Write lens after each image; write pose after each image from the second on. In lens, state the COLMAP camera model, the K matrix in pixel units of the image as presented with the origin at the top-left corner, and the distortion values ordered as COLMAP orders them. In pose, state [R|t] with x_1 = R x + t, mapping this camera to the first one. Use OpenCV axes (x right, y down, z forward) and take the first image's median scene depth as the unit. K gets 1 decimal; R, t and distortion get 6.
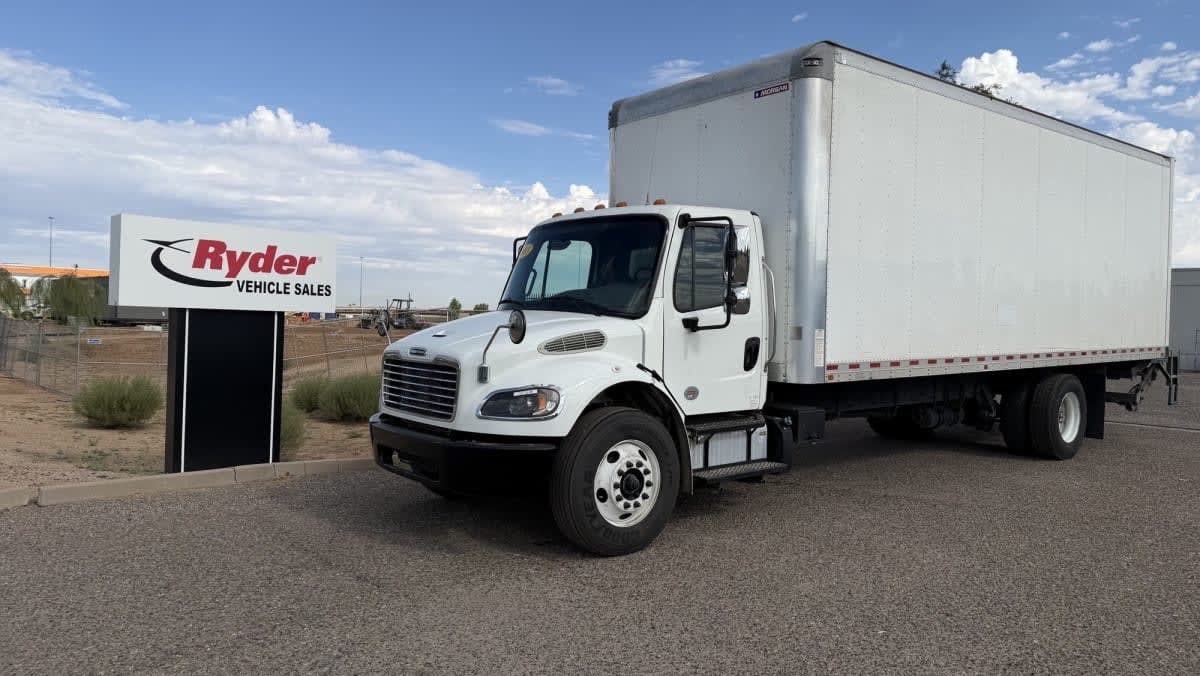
lens RADIAL K [[829.7, 0, 562.4], [0, 829.7, 336.0], [0, 0, 1]] dist [0.001435, -0.001123]
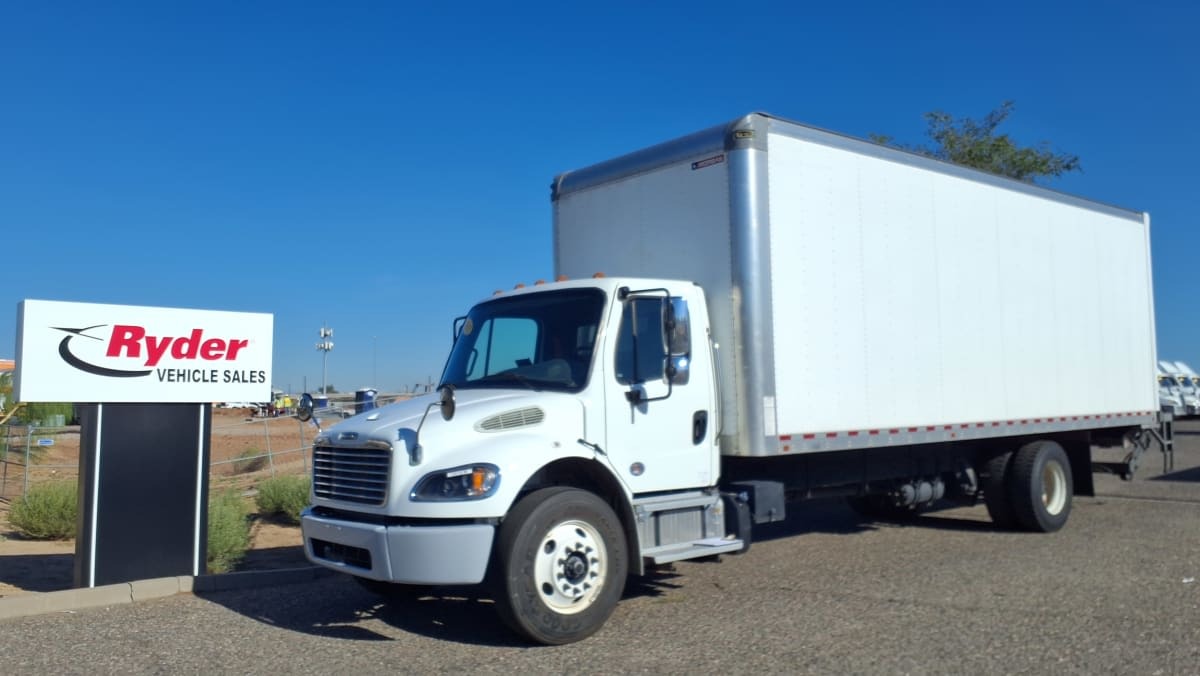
lens RADIAL K [[958.9, 0, 602.8], [0, 958.9, 335.3], [0, 0, 1]] dist [0.027773, -0.000916]
pose [[0.997801, -0.029036, 0.059580, 0.038426], [0.034267, 0.995464, -0.088753, 0.008255], [-0.056732, 0.090599, 0.994270, -0.094333]]
